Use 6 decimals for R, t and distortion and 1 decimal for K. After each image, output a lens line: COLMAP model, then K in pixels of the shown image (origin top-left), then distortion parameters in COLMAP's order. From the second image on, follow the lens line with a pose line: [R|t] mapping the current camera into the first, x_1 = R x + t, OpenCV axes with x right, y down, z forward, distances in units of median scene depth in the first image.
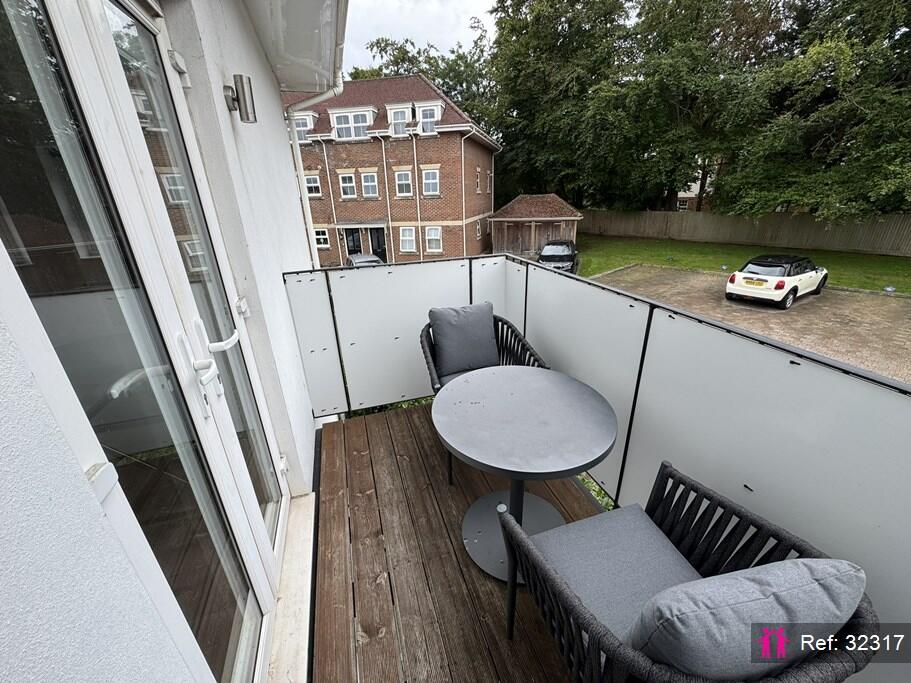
lens RADIAL K [[365.5, 0, 459.7], [0, 365.5, 342.0], [0, 0, 1]] dist [-0.000955, 0.000036]
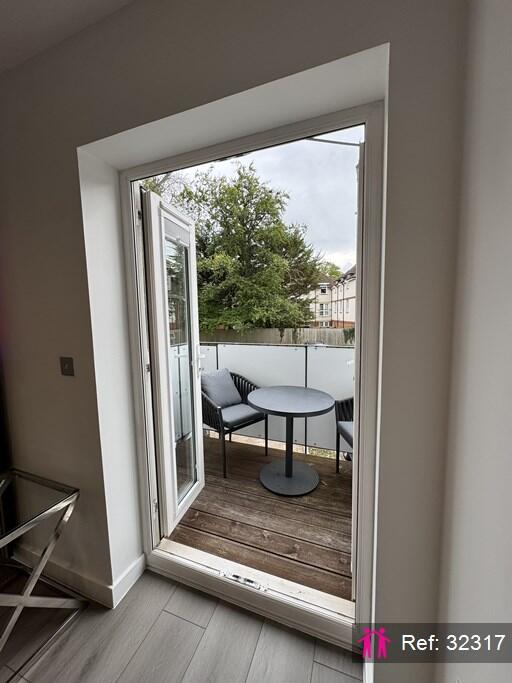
lens RADIAL K [[274.0, 0, 256.0], [0, 274.0, 341.5], [0, 0, 1]] dist [-0.000955, 0.000036]
pose [[0.634978, -0.058242, 0.770332, -0.130490], [0.290167, 0.942123, -0.167952, 0.005513], [-0.715965, 0.330171, 0.615126, 0.001480]]
